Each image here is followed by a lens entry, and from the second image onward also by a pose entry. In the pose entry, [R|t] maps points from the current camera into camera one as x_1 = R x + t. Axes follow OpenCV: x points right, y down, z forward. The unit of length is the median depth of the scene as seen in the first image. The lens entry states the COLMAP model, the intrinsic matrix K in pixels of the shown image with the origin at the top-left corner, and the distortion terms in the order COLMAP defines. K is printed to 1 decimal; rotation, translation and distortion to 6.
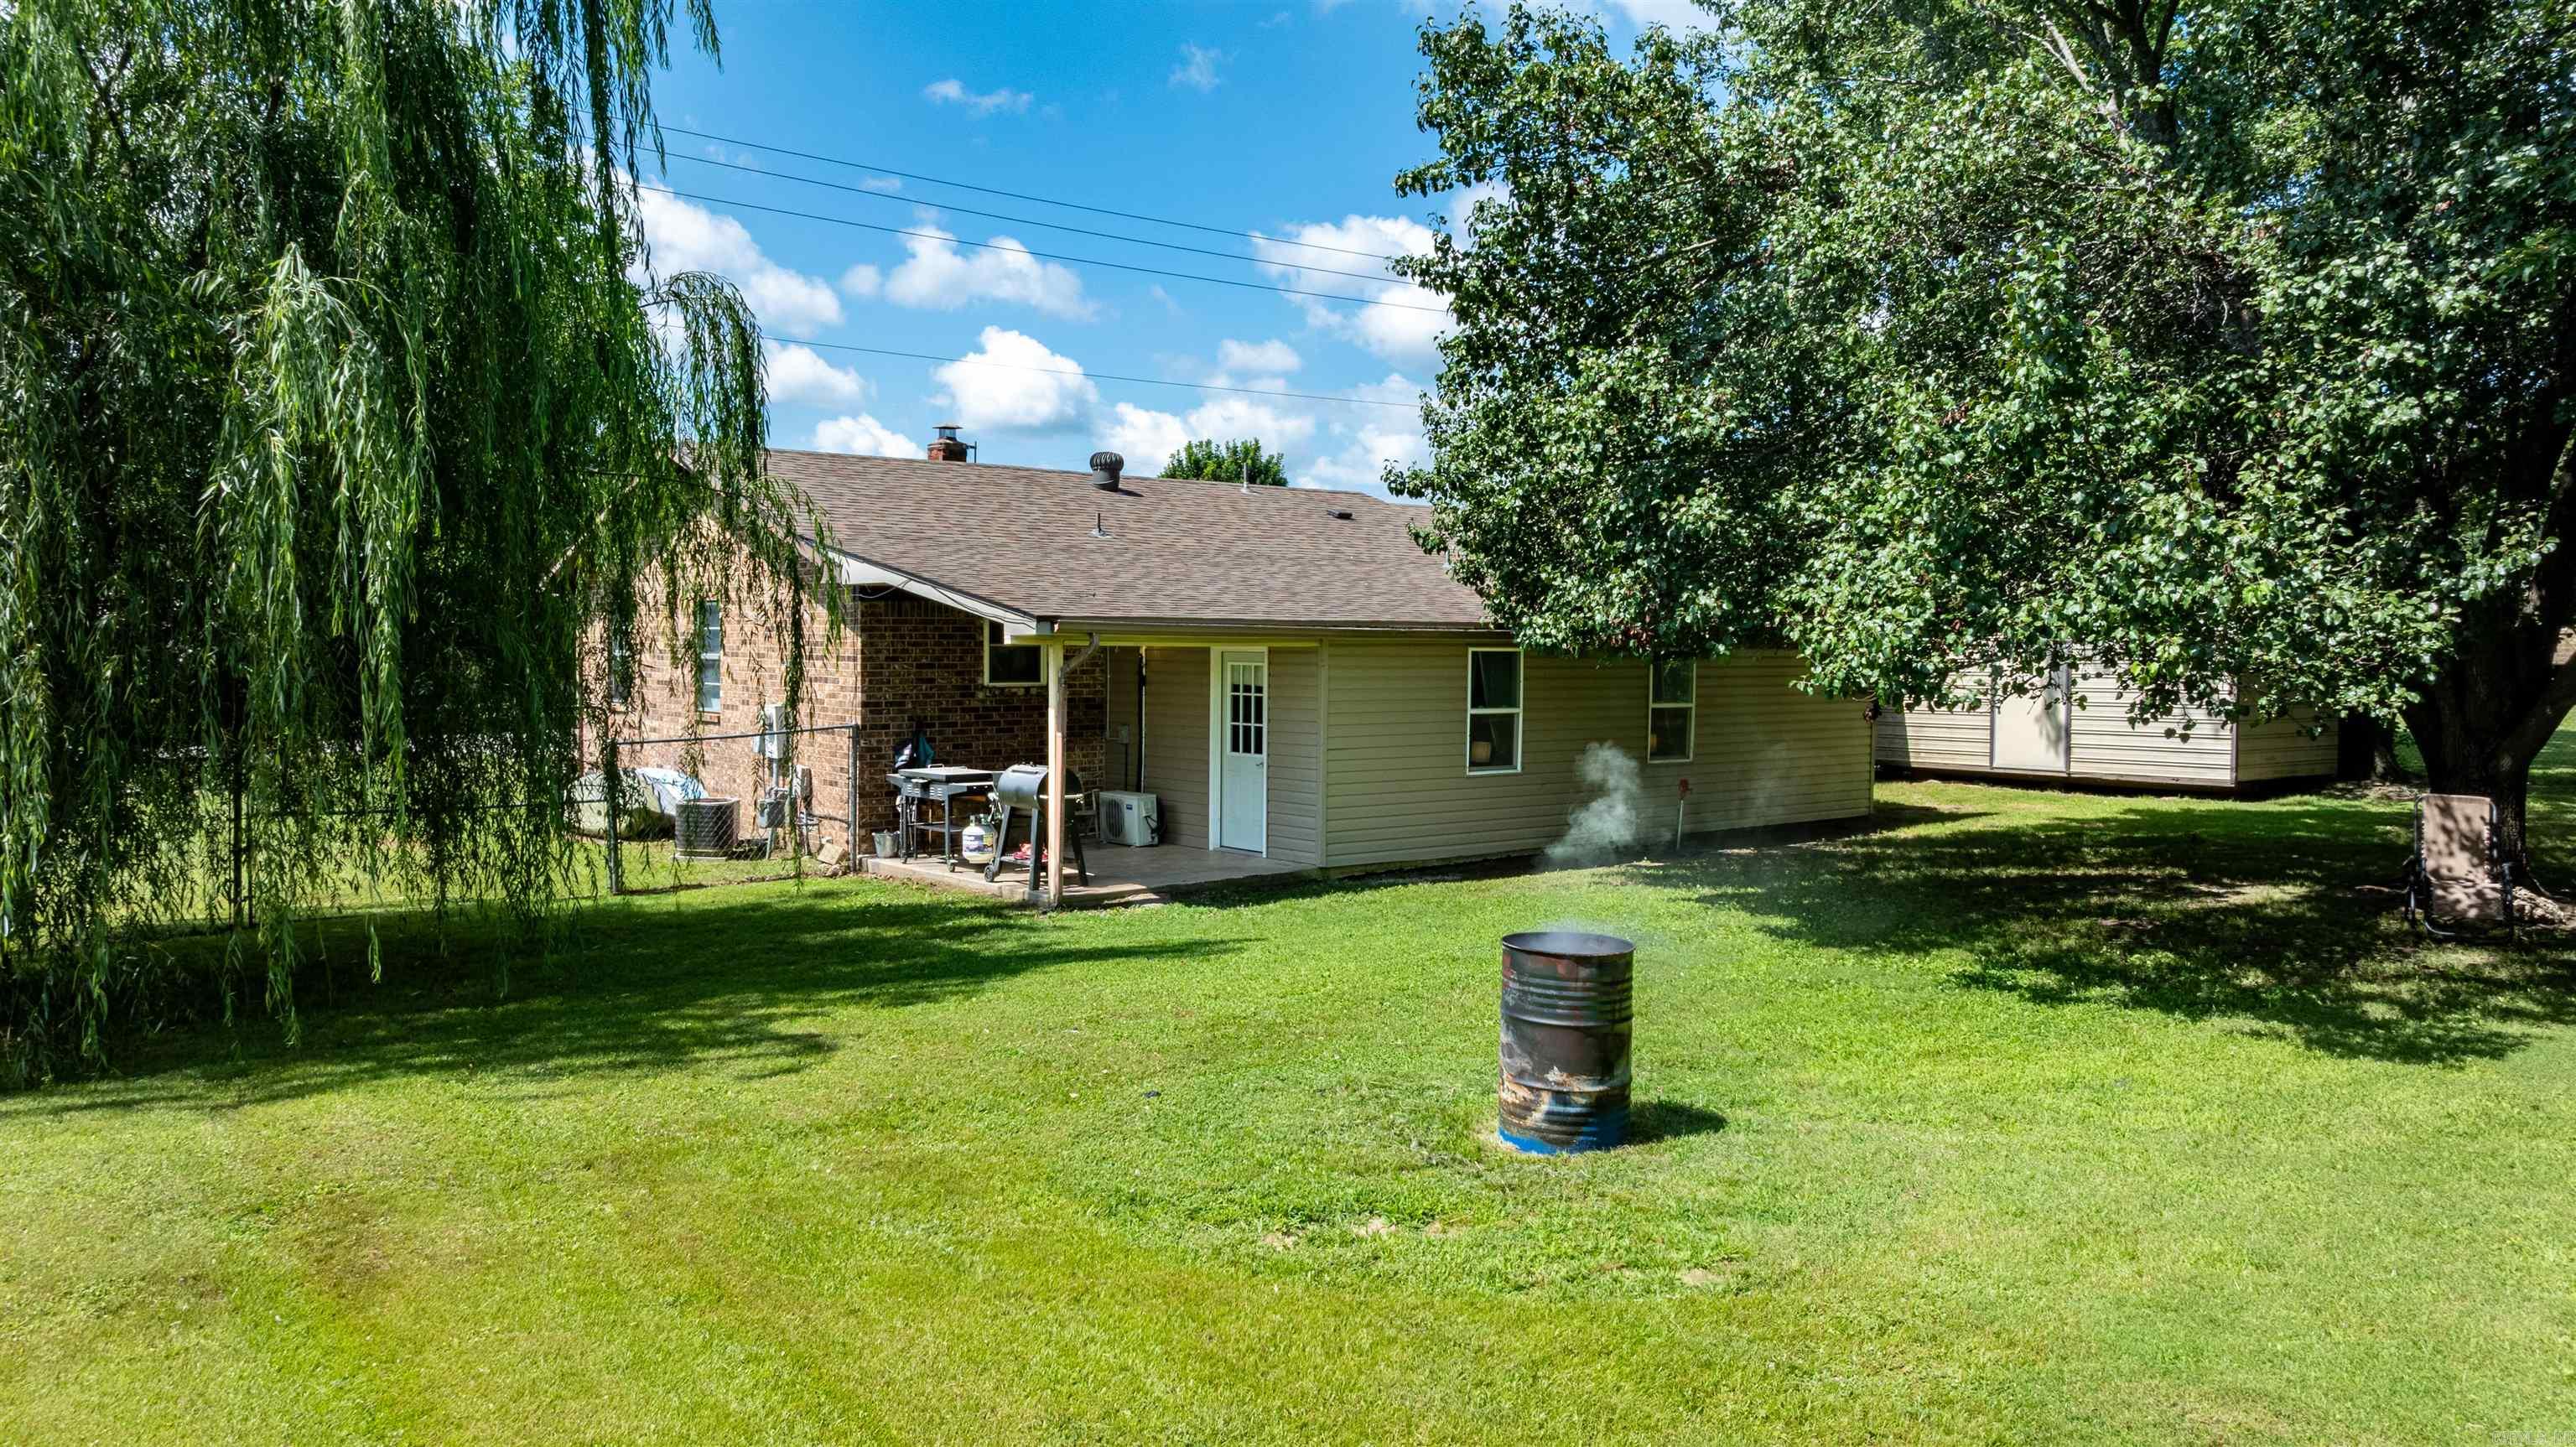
lens RADIAL K [[1835.5, 0, 1303.2], [0, 1835.5, 723.1], [0, 0, 1]] dist [-0.003866, 0.001909]
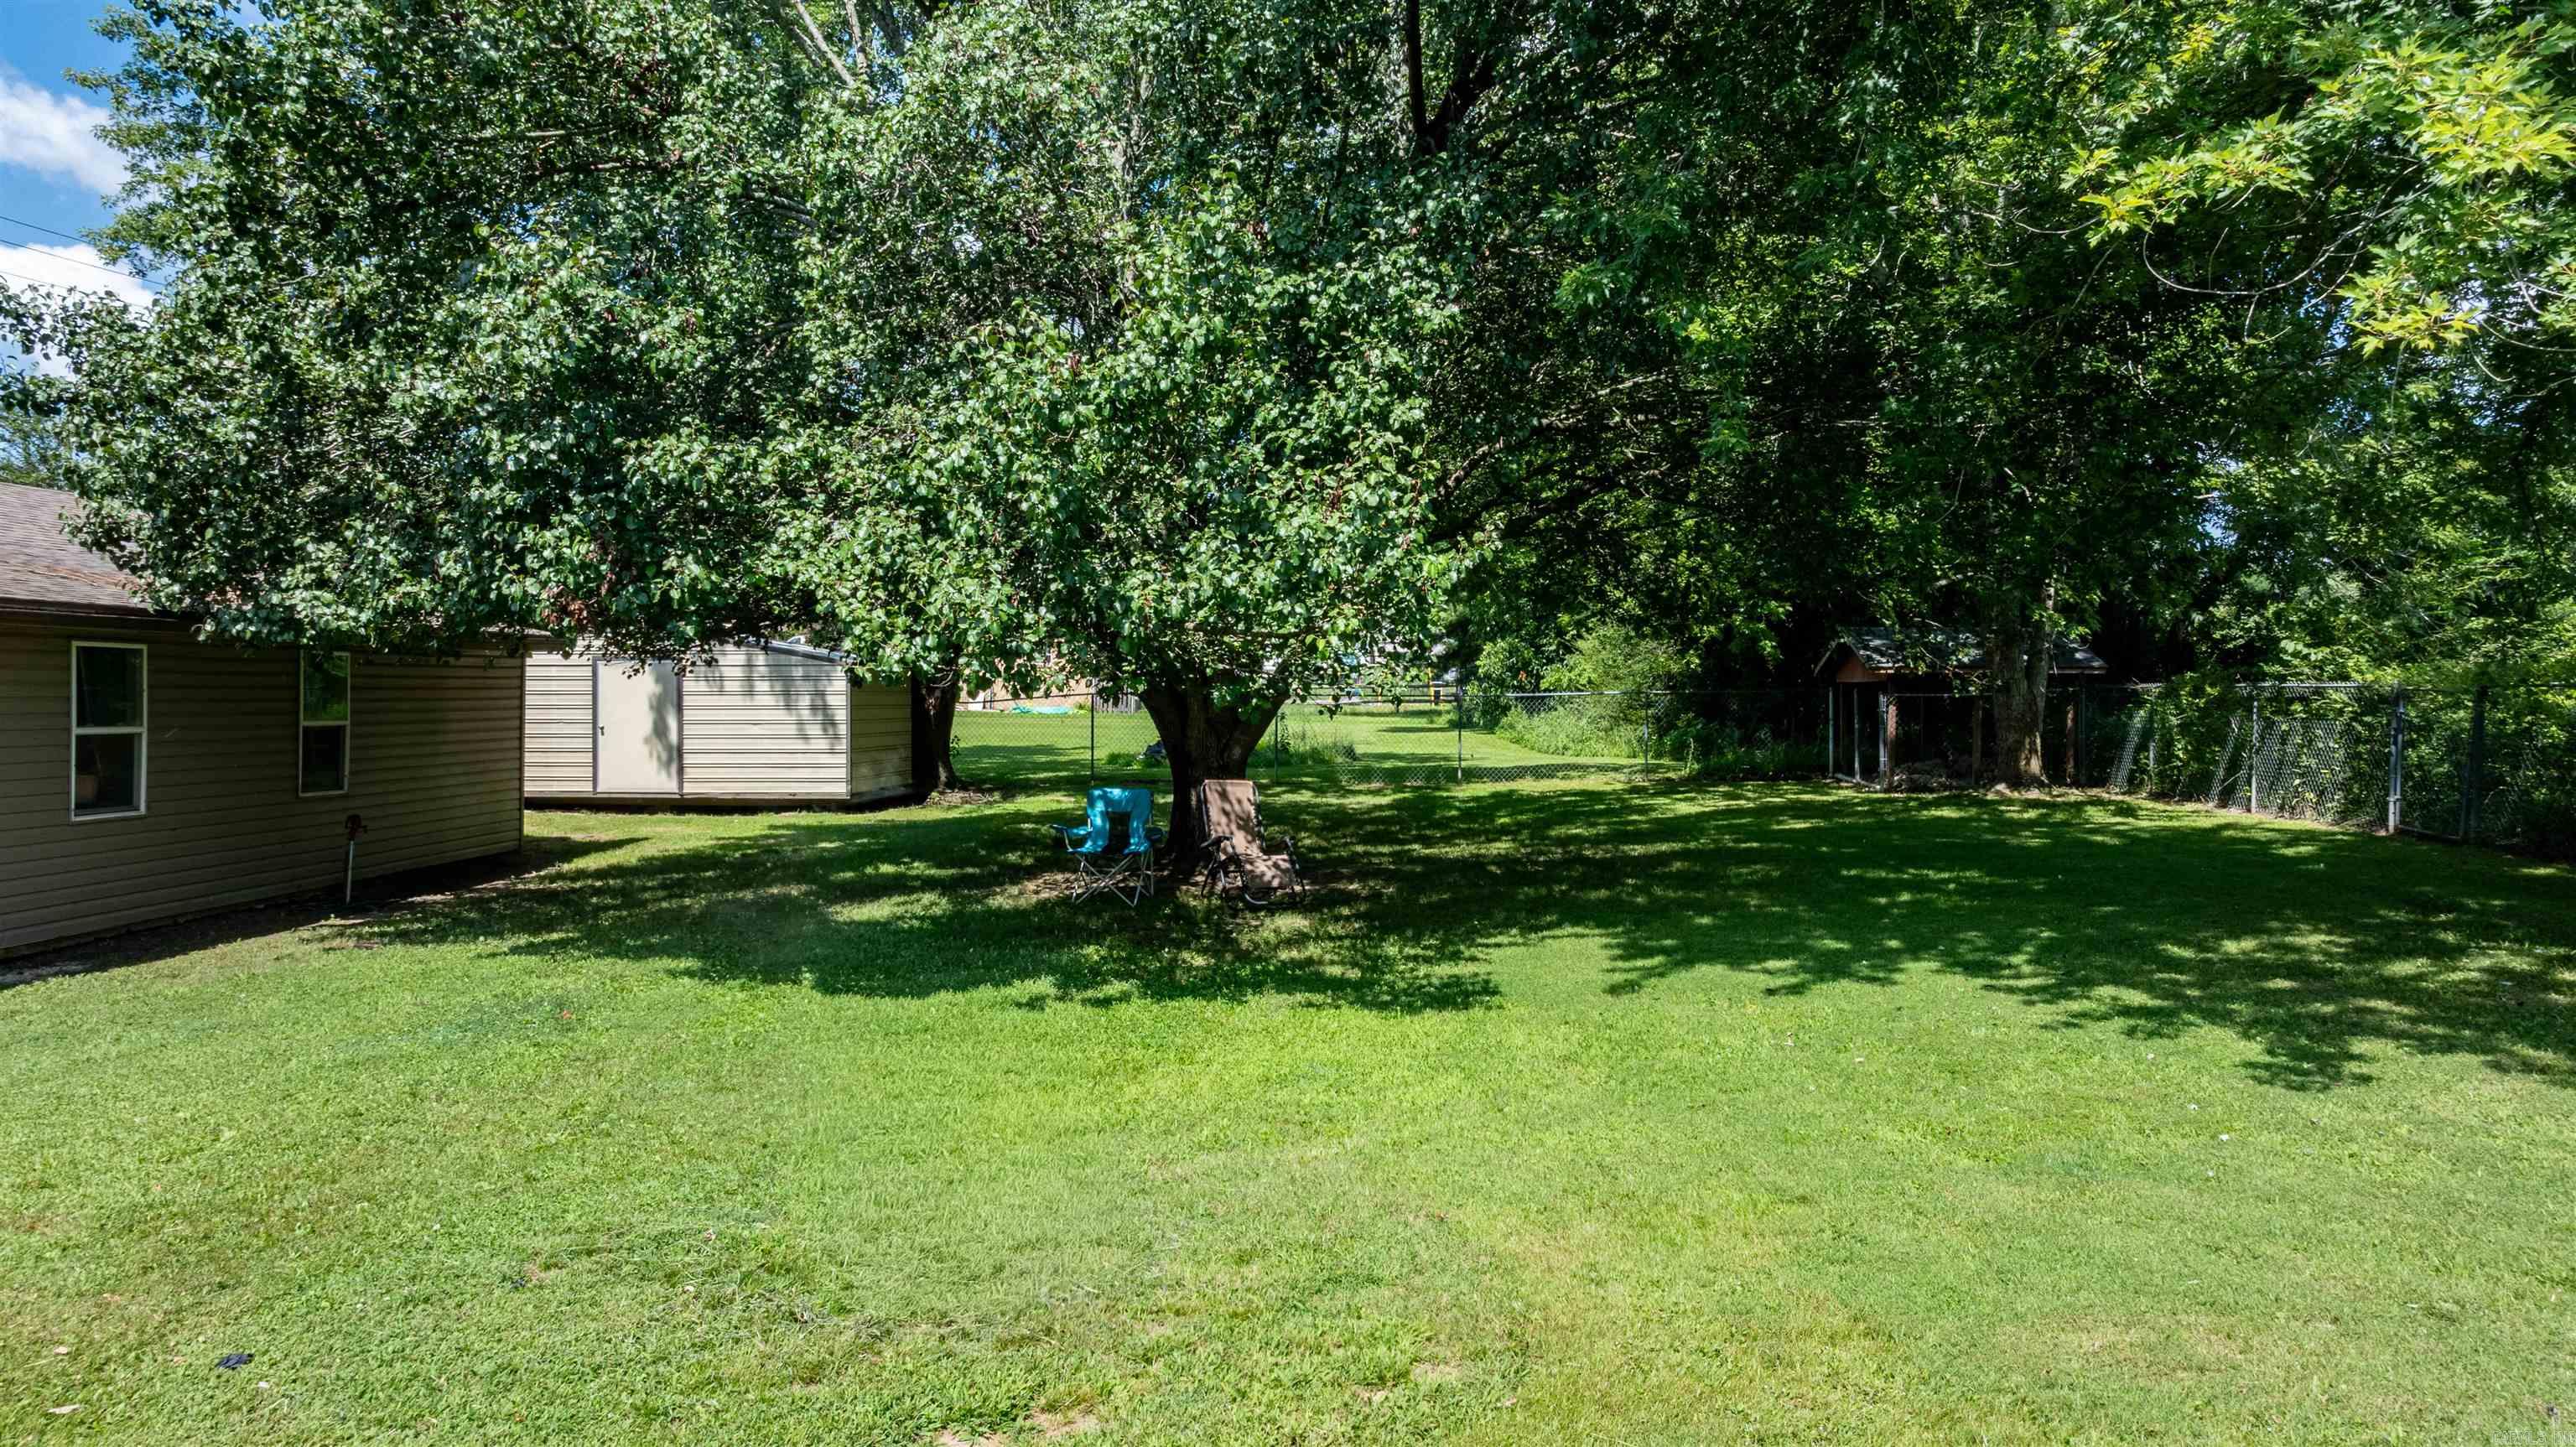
lens RADIAL K [[1821.9, 0, 1288.0], [0, 1821.9, 723.5], [0, 0, 1]] dist [0.024060, 0.001549]
pose [[0.665806, -0.015192, 0.745970, -0.116551], [0.031071, 0.999490, -0.007378, 0.009272], [-0.745477, 0.028090, 0.665939, 0.156818]]
